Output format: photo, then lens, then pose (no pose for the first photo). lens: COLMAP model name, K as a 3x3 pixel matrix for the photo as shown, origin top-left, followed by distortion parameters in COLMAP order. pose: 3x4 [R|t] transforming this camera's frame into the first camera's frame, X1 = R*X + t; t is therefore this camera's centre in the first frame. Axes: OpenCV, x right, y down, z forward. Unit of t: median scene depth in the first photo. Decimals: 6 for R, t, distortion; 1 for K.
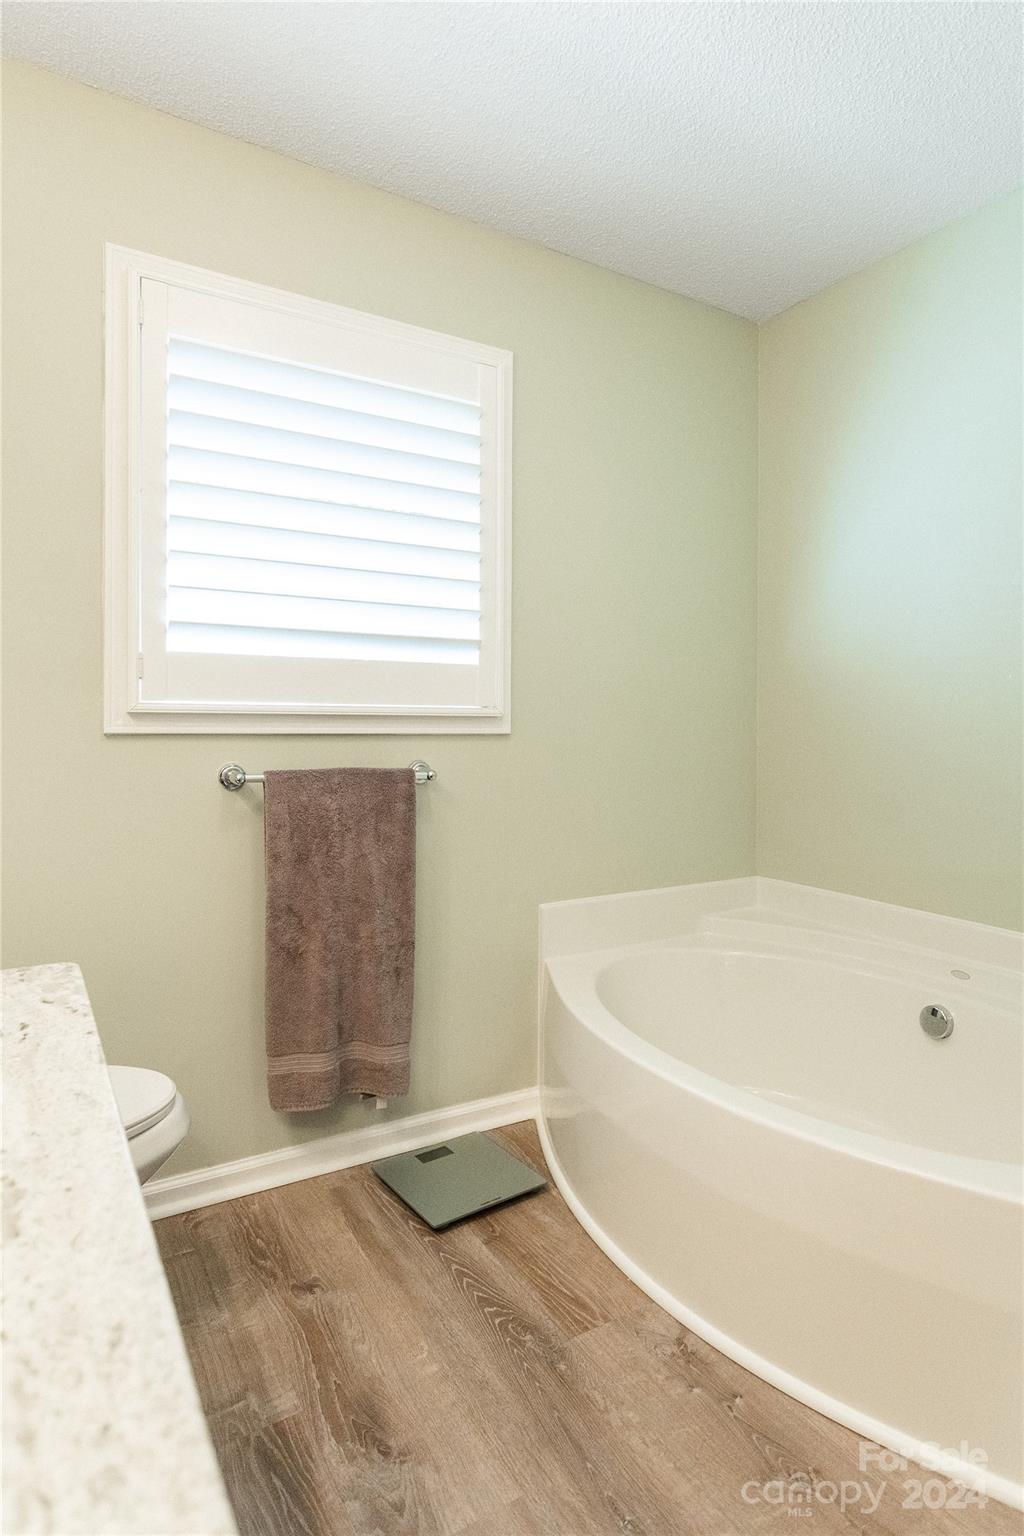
lens RADIAL K [[831.3, 0, 533.3], [0, 831.3, 735.4], [0, 0, 1]] dist [0.014521, -0.002170]
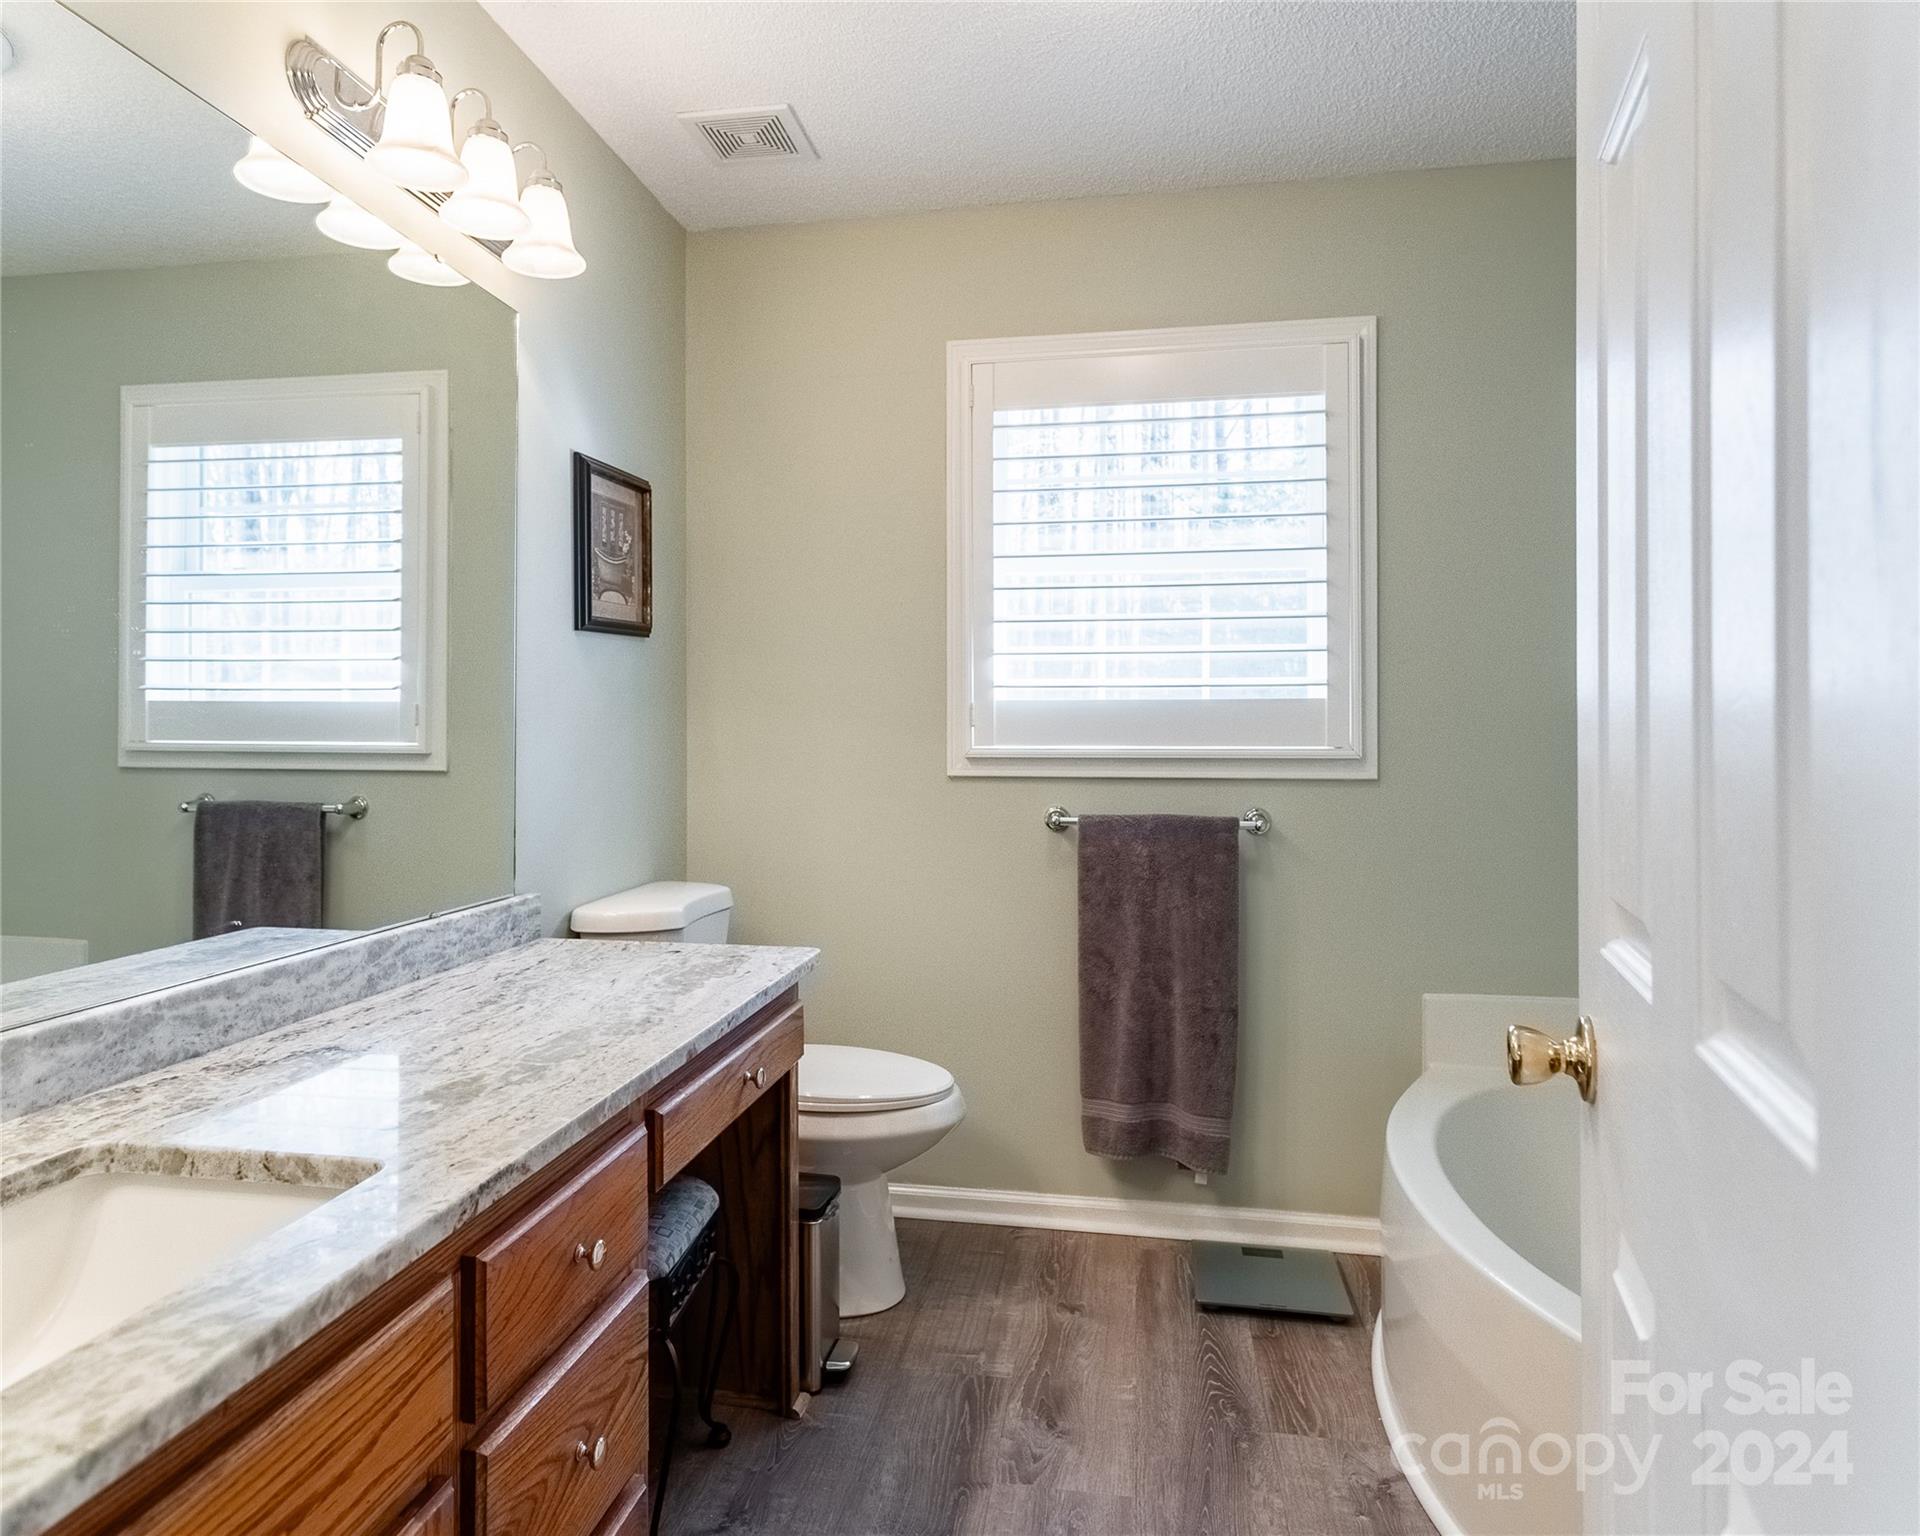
lens RADIAL K [[1239.5, 0, 964.1], [0, 1239.5, 768.3], [0, 0, 1]] dist [0.032699, 0.002576]
pose [[0.745865, 0.007315, -0.666057, 0.580056], [-0.003884, 0.999970, 0.006633, -0.022763], [0.666086, -0.002360, 0.745871, -0.219777]]
